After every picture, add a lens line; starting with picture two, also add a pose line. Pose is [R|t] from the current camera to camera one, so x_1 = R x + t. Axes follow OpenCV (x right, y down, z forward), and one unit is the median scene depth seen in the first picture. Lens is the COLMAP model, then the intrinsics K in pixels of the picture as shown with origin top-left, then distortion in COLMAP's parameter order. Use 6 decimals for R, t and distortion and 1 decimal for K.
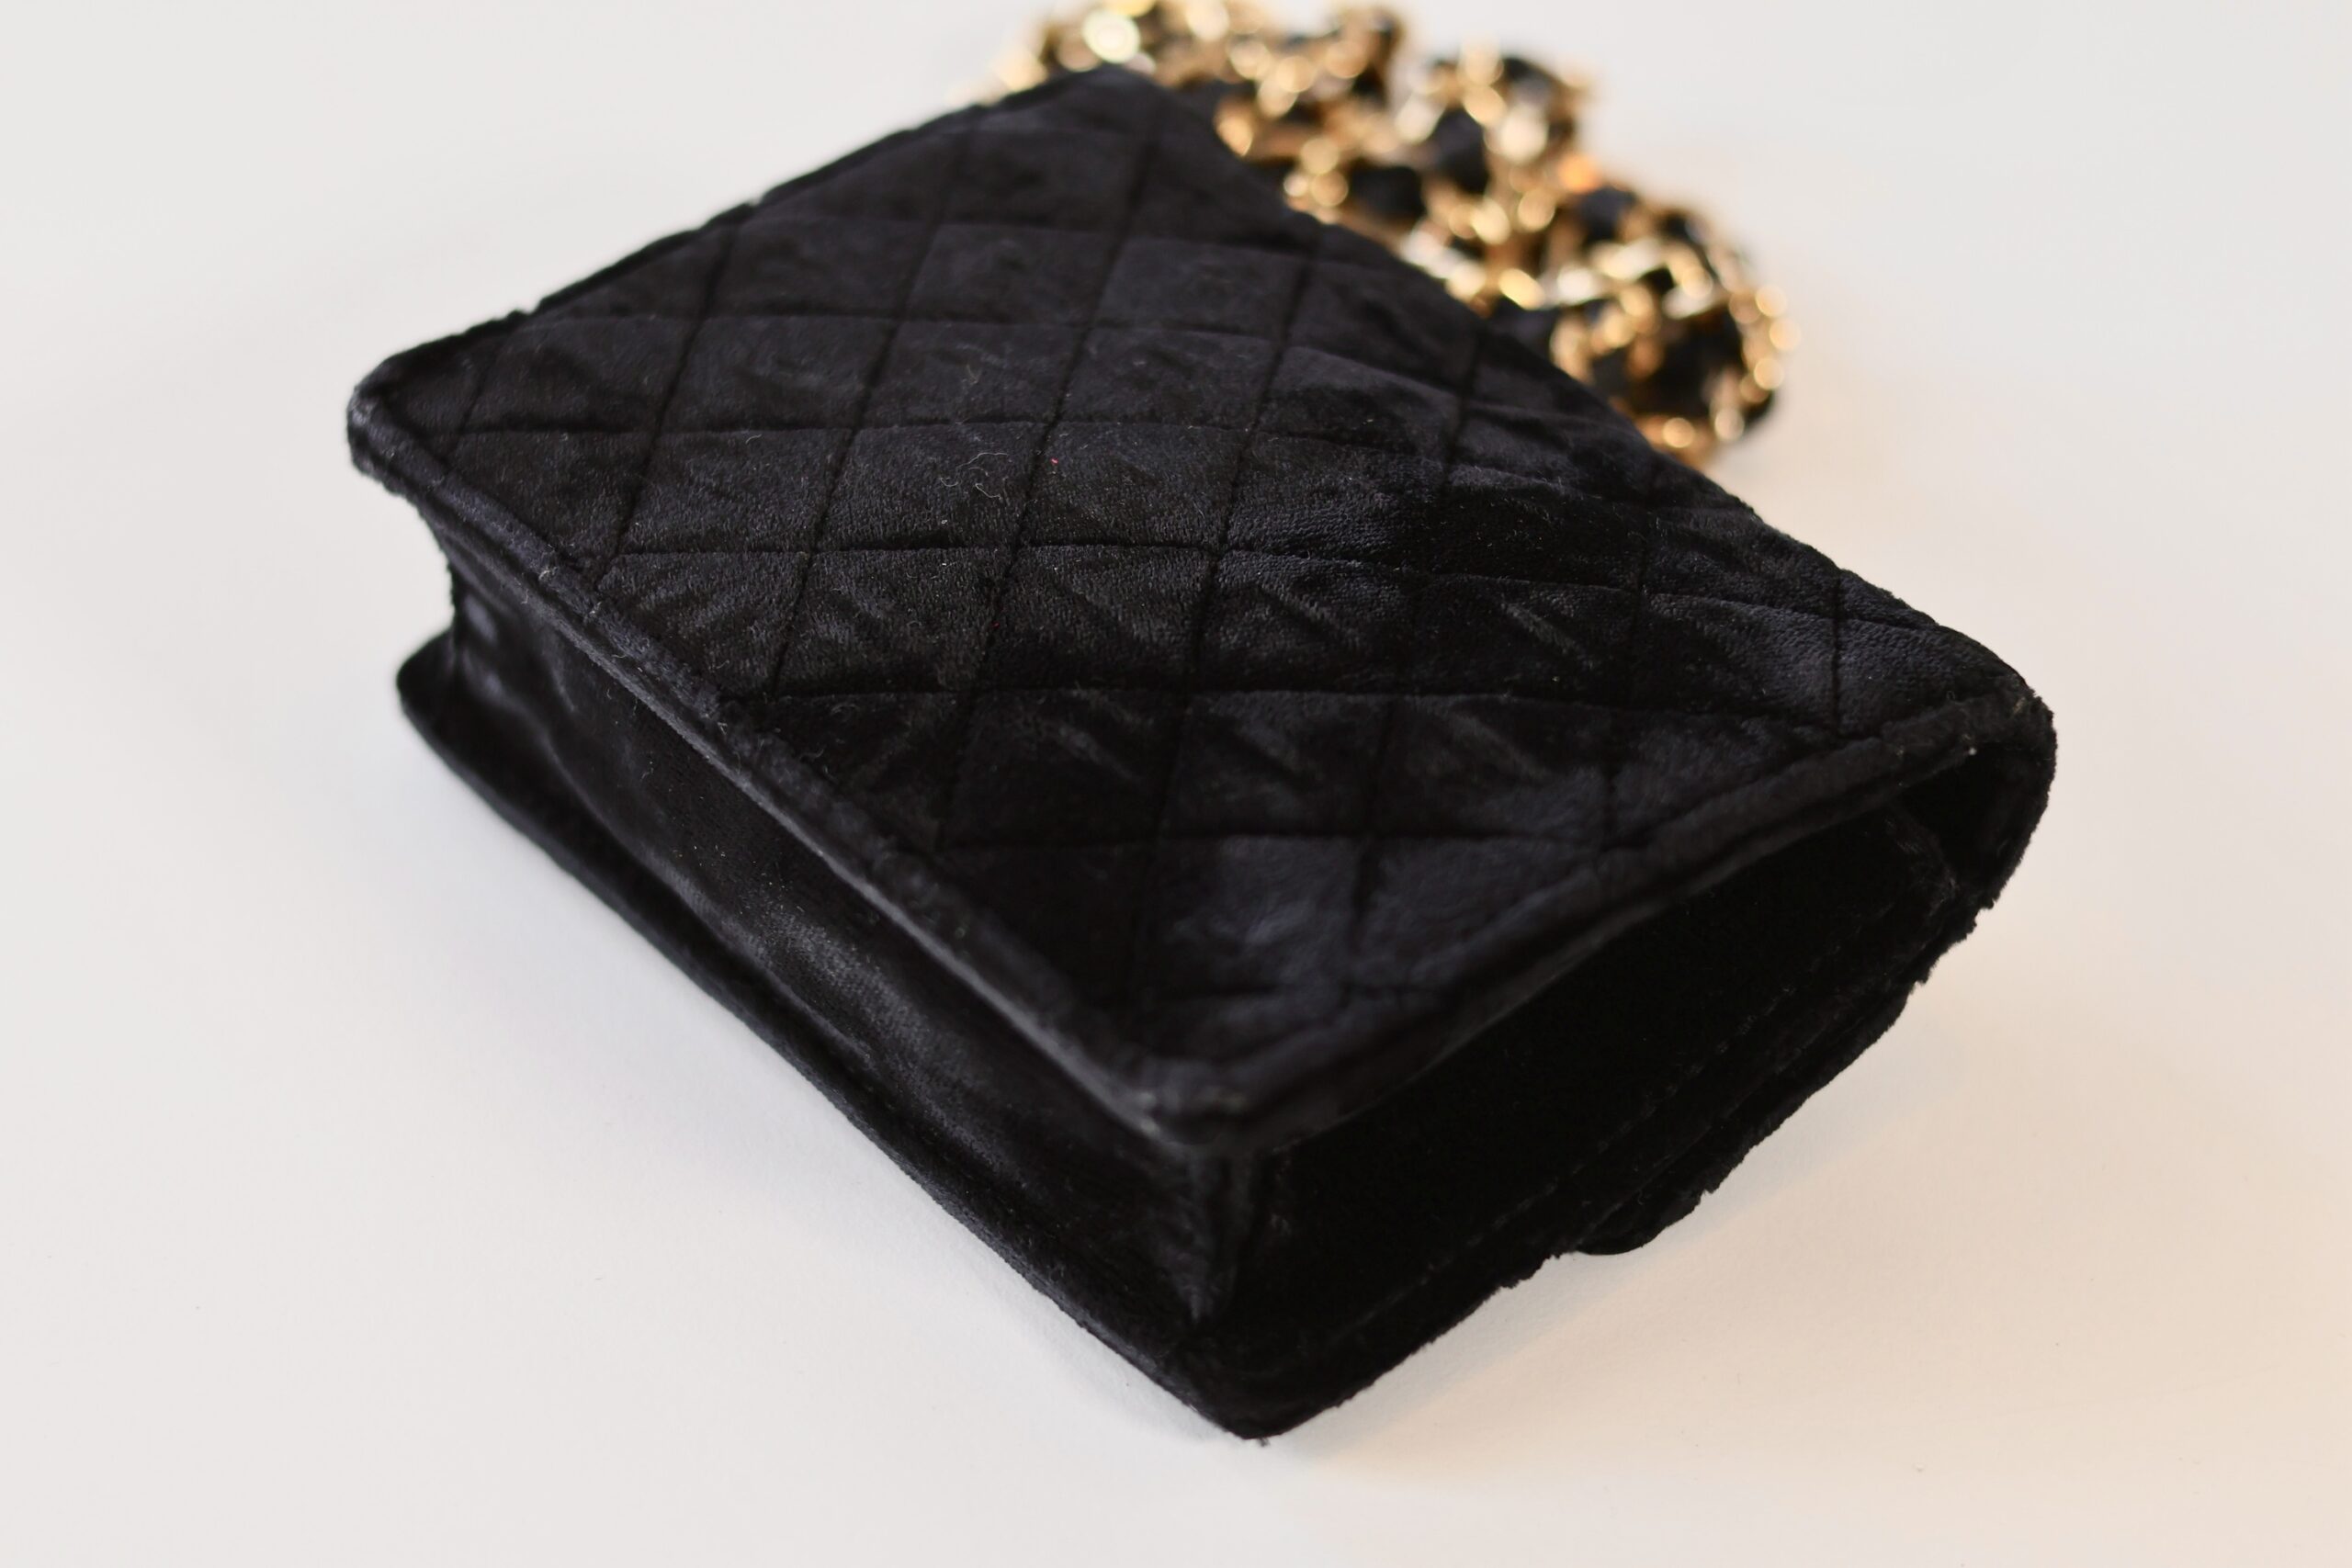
lens RADIAL K [[5520.7, 0, 1174.9], [0, 5520.7, 784.1], [0, 0, 1]] dist [0.225060, 0.000000]
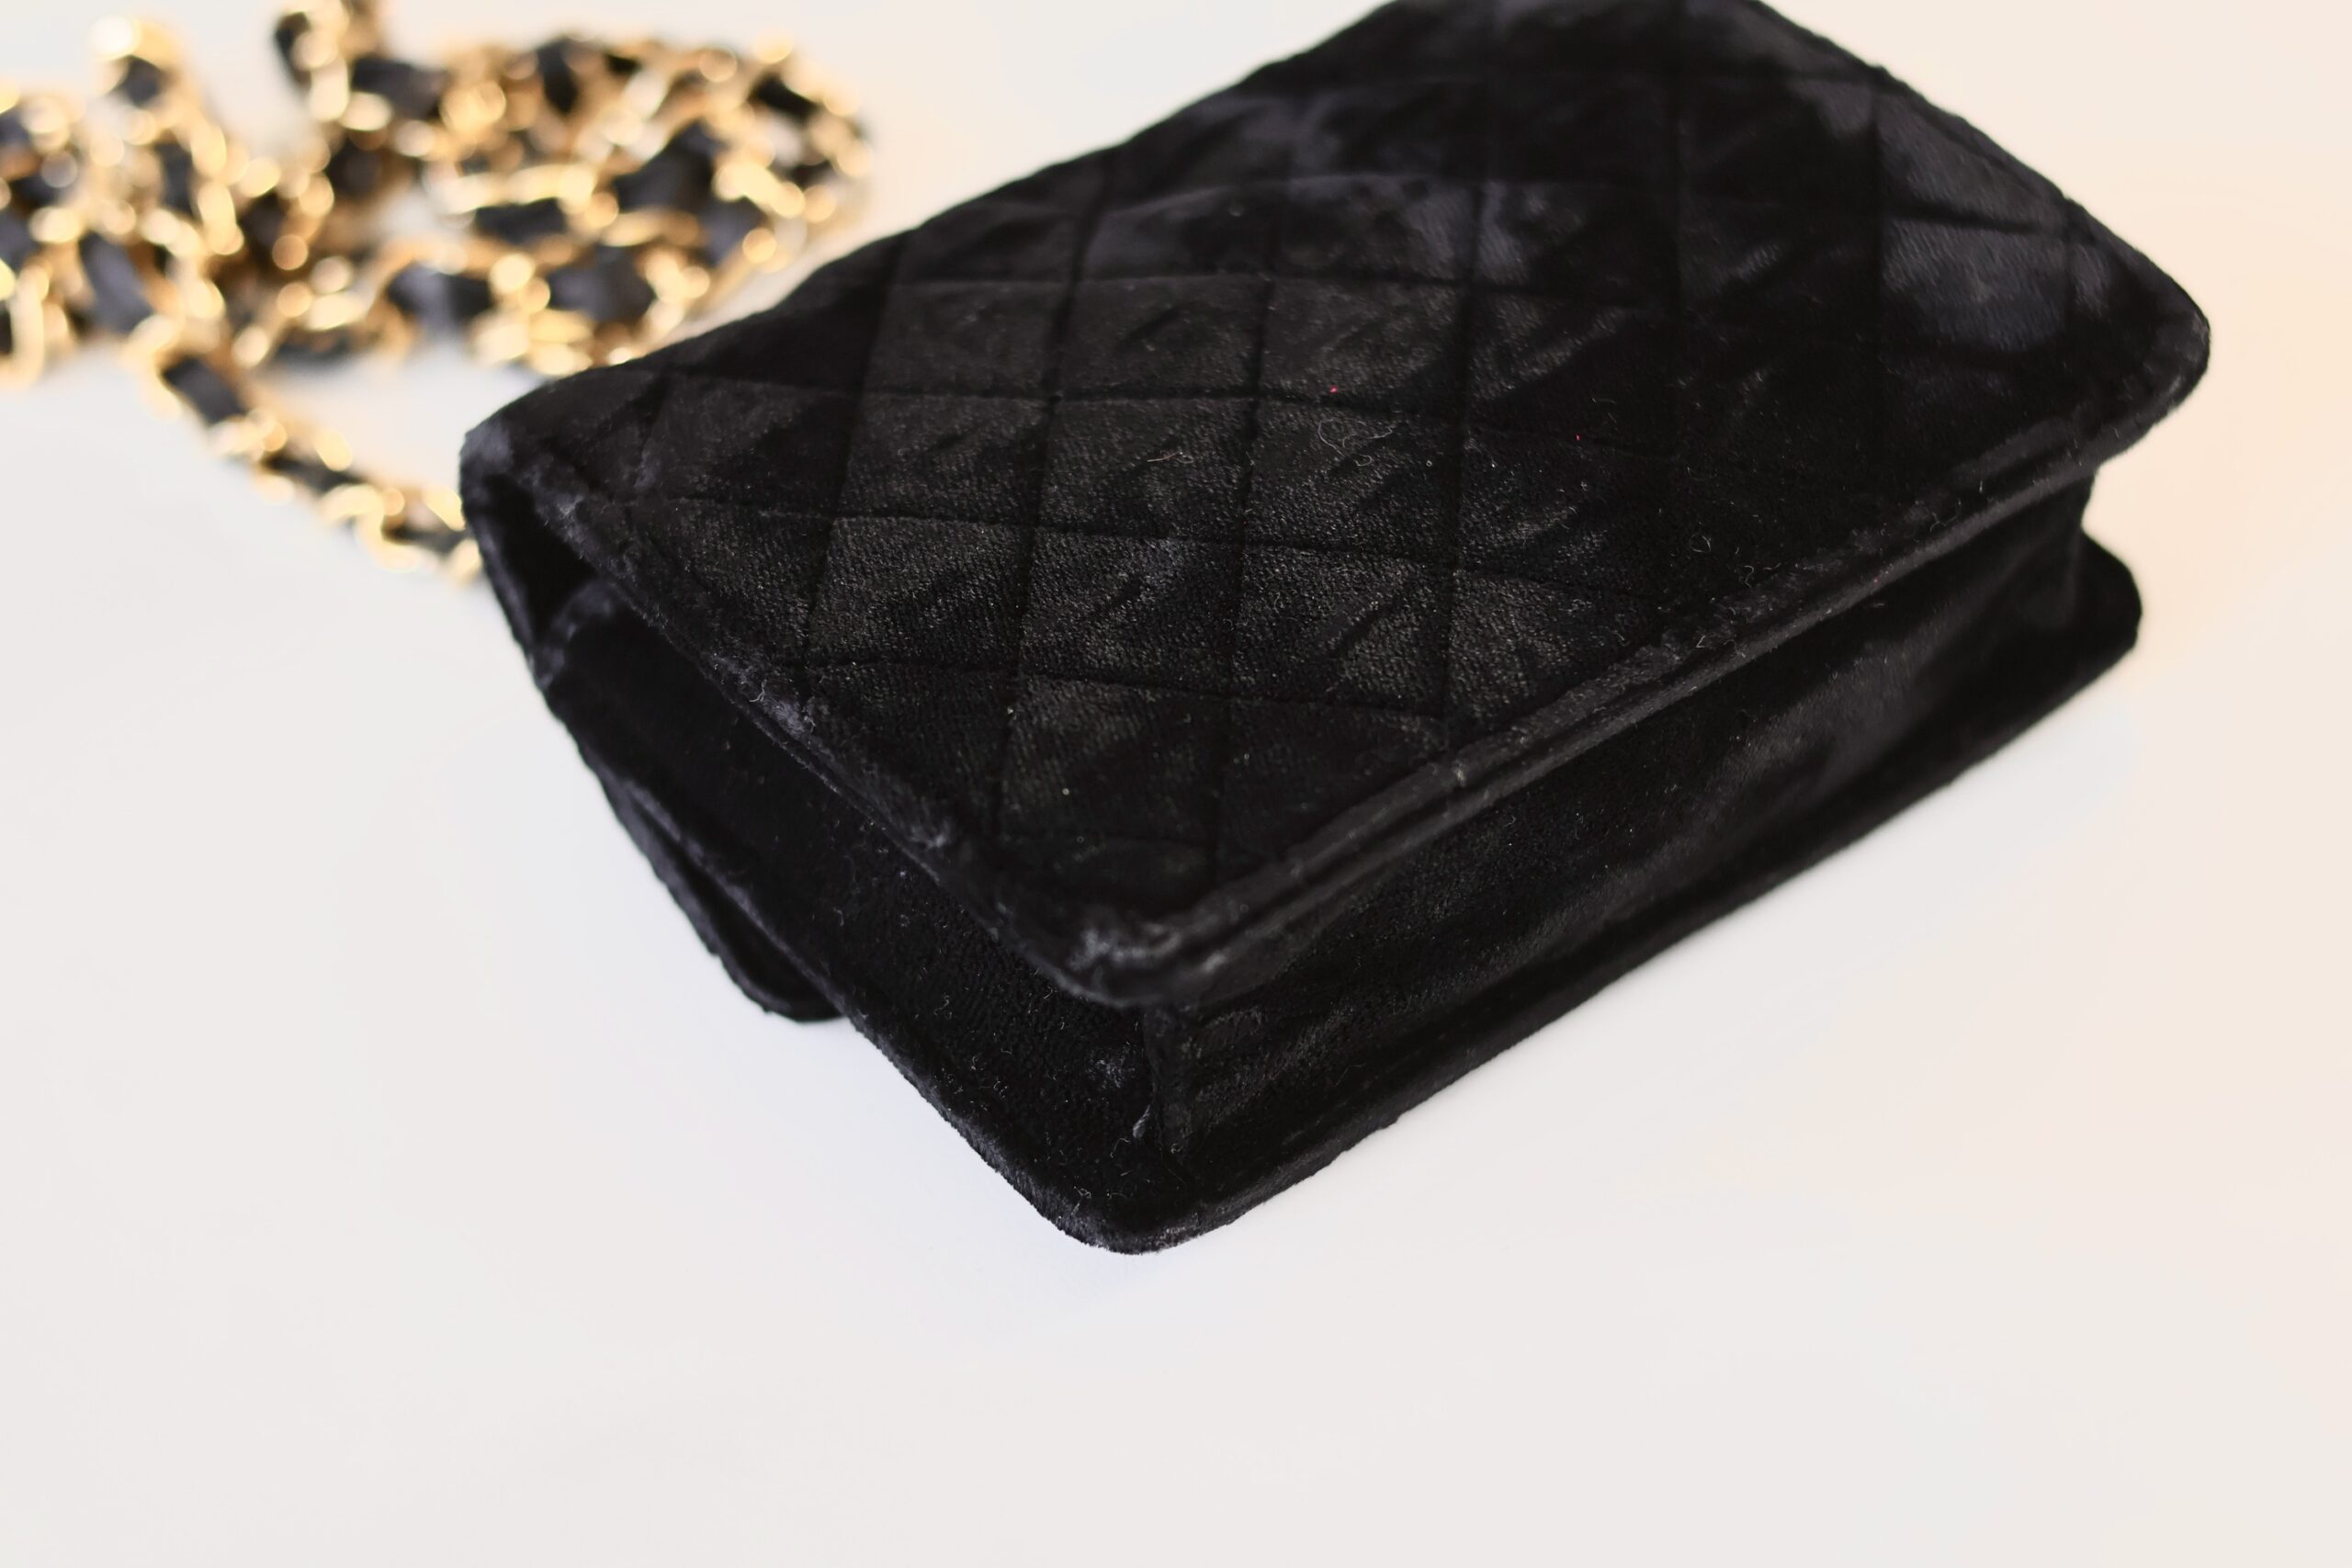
lens RADIAL K [[5520.7, 0, 1176.8], [0, 5520.7, 783.4], [0, 0, 1]] dist [0.225060, 0.000000]
pose [[0.010396, -0.676647, 0.736234, -0.815178], [0.658370, 0.558798, 0.504276, -0.547956], [-0.752623, 0.479472, 0.451293, 0.627369]]
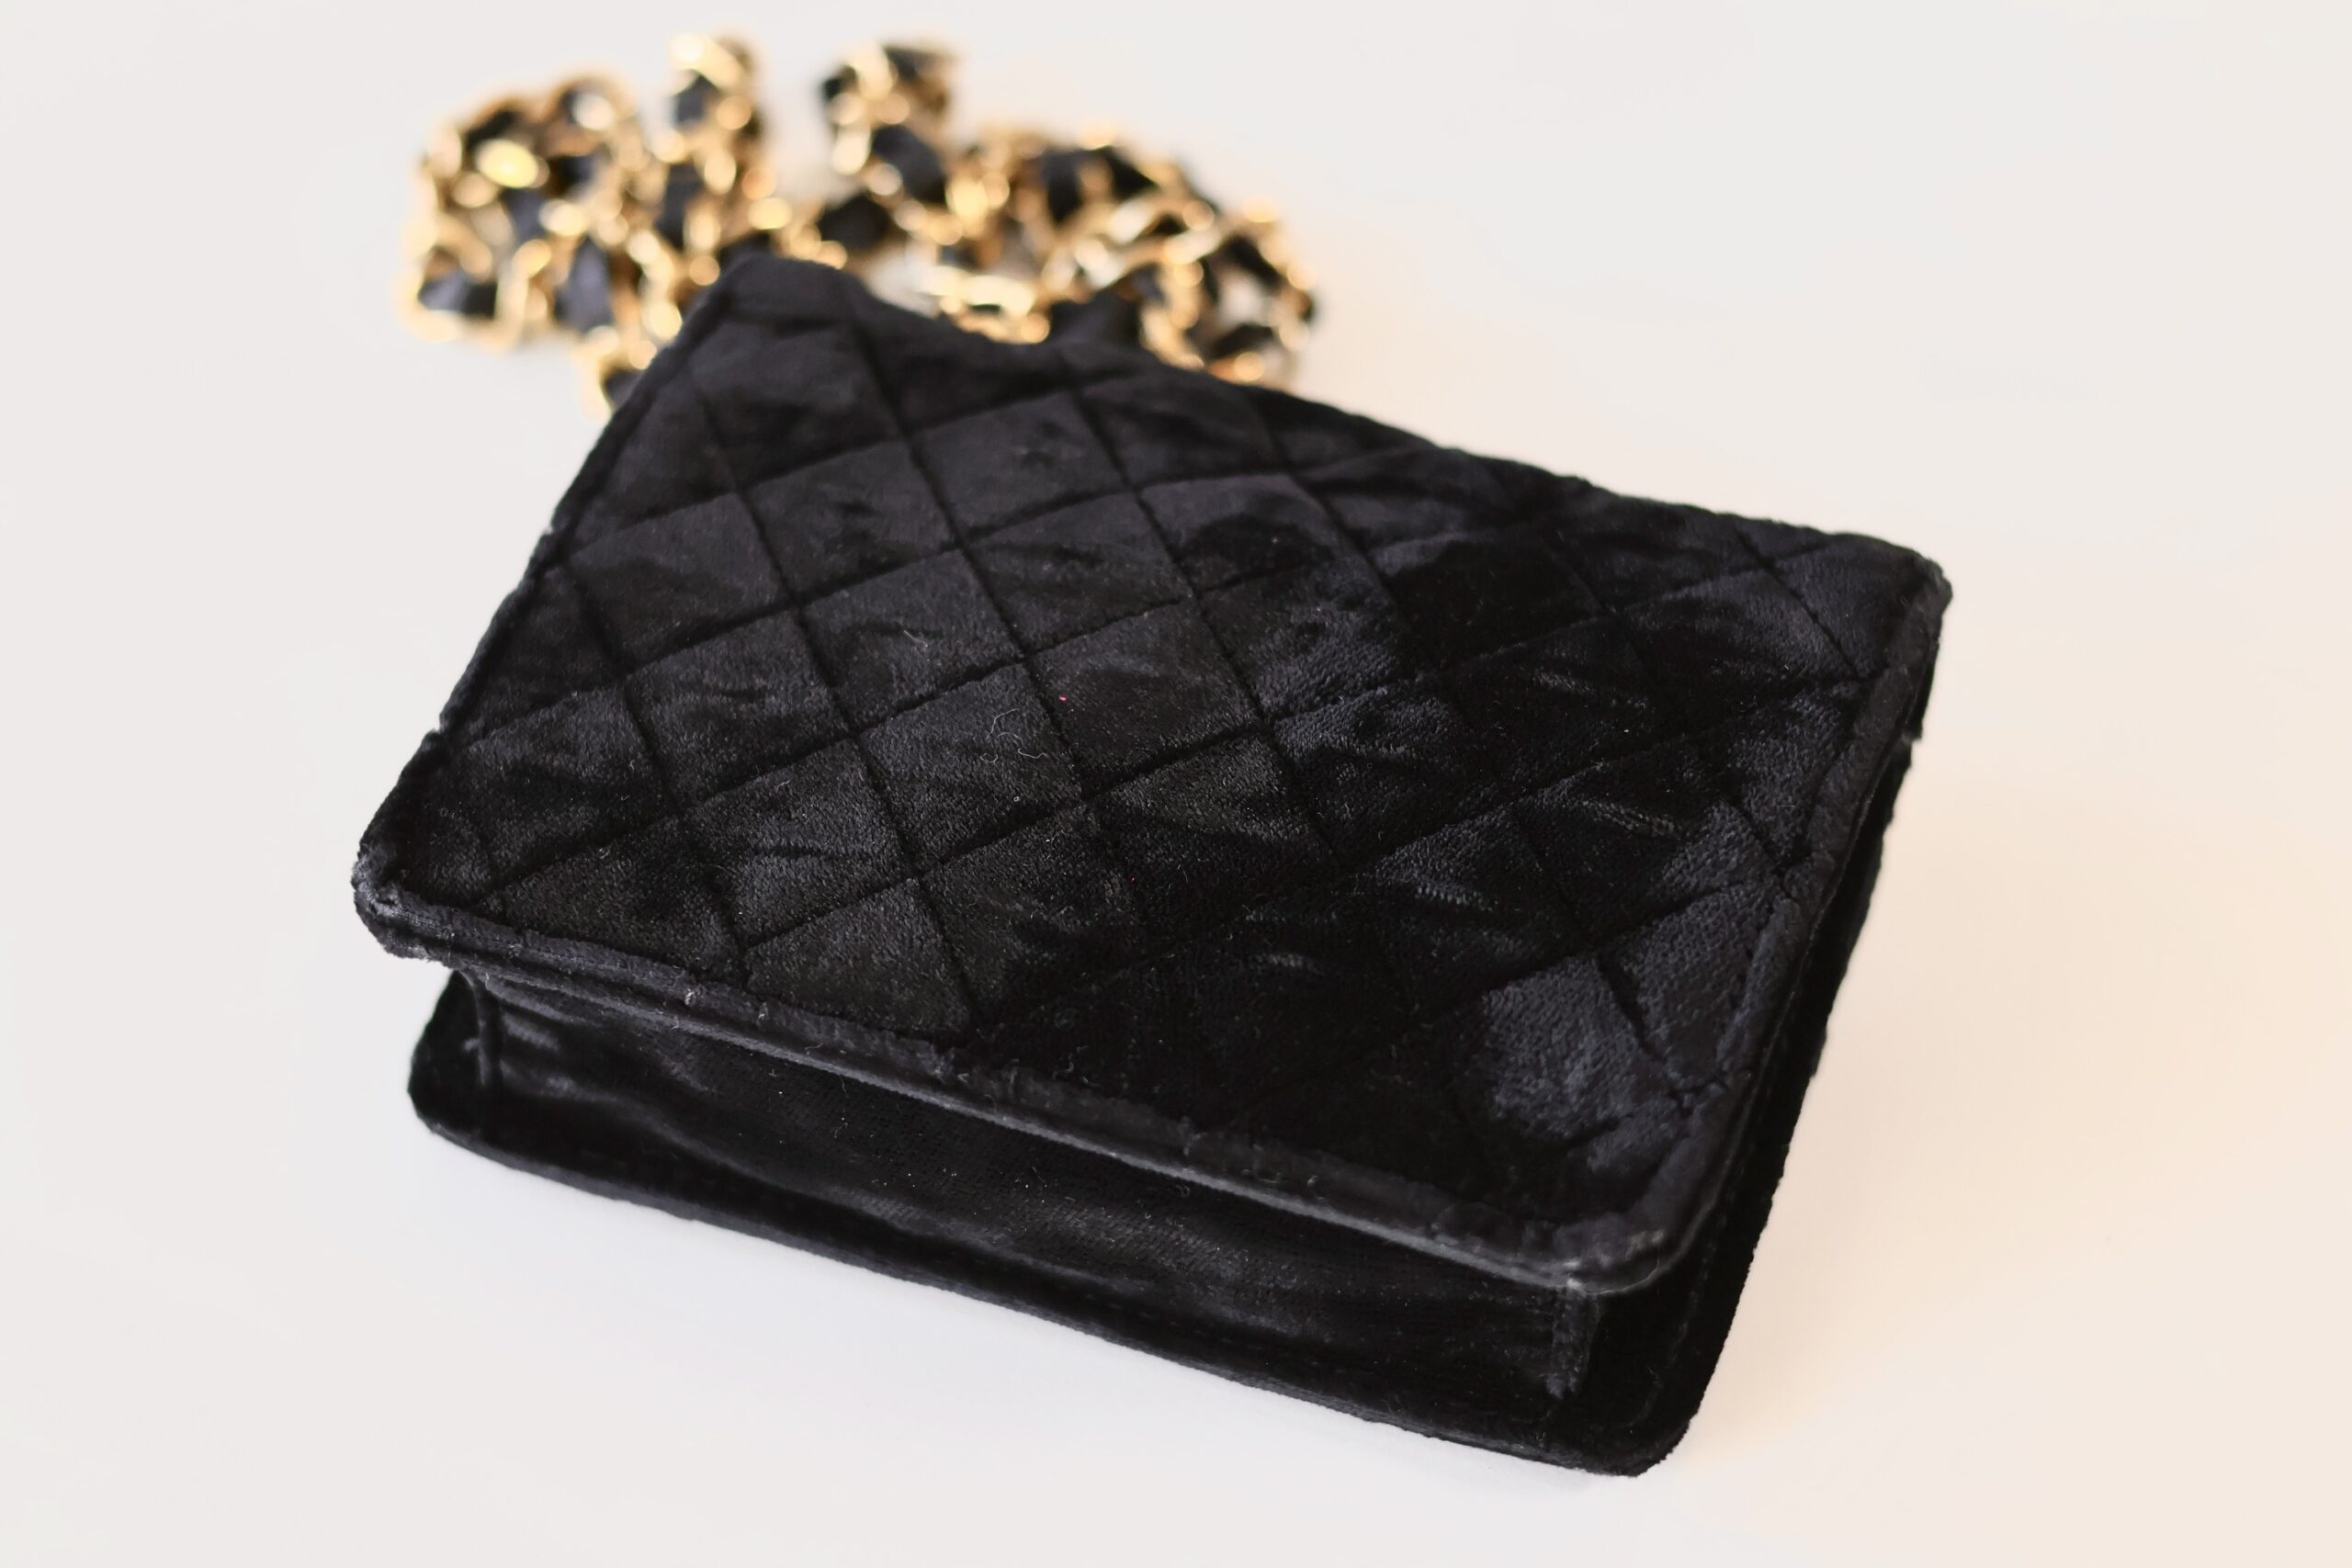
lens RADIAL K [[5520.7, 0, 1160.6], [0, 5520.7, 781.8], [0, 0, 1]] dist [0.225060, 0.000000]
pose [[0.863738, -0.392509, 0.316059, -0.354147], [0.338175, 0.916443, 0.213940, -0.269962], [-0.373624, -0.077905, 0.924303, 0.019009]]
